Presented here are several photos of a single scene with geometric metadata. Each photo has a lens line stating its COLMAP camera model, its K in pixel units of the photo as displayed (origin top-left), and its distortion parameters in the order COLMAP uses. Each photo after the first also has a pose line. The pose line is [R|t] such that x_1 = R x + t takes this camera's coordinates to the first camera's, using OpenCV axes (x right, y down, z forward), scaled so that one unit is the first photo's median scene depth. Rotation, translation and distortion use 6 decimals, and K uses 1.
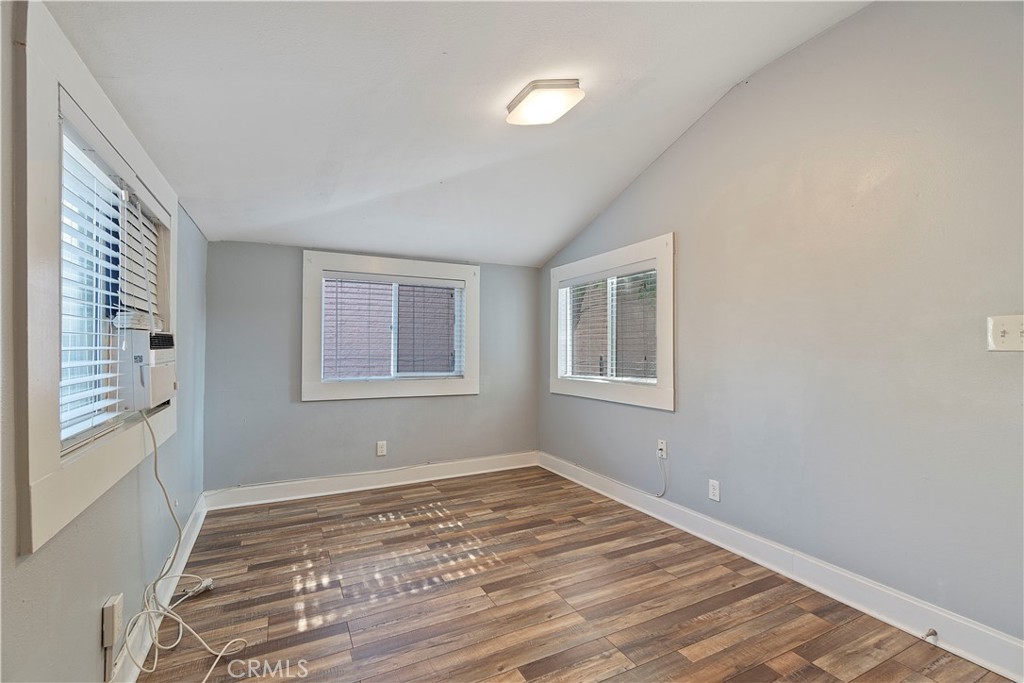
lens RADIAL K [[458.4, 0, 513.1], [0, 458.4, 342.4], [0, 0, 1]] dist [-0.003014, 0.000232]
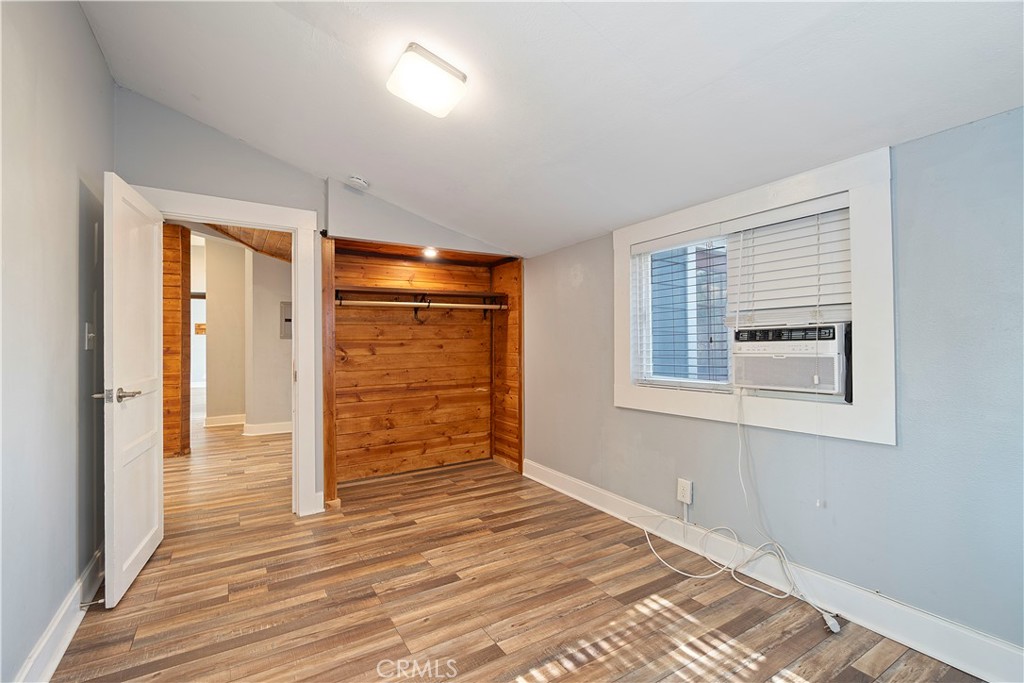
lens RADIAL K [[458.4, 0, 510.5], [0, 458.4, 340.9], [0, 0, 1]] dist [-0.003014, 0.000232]
pose [[-0.996486, 0.007200, -0.083444, -0.021492], [0.007918, 0.999934, -0.008273, 0.014324], [0.083379, -0.008905, -0.996478, 1.983244]]
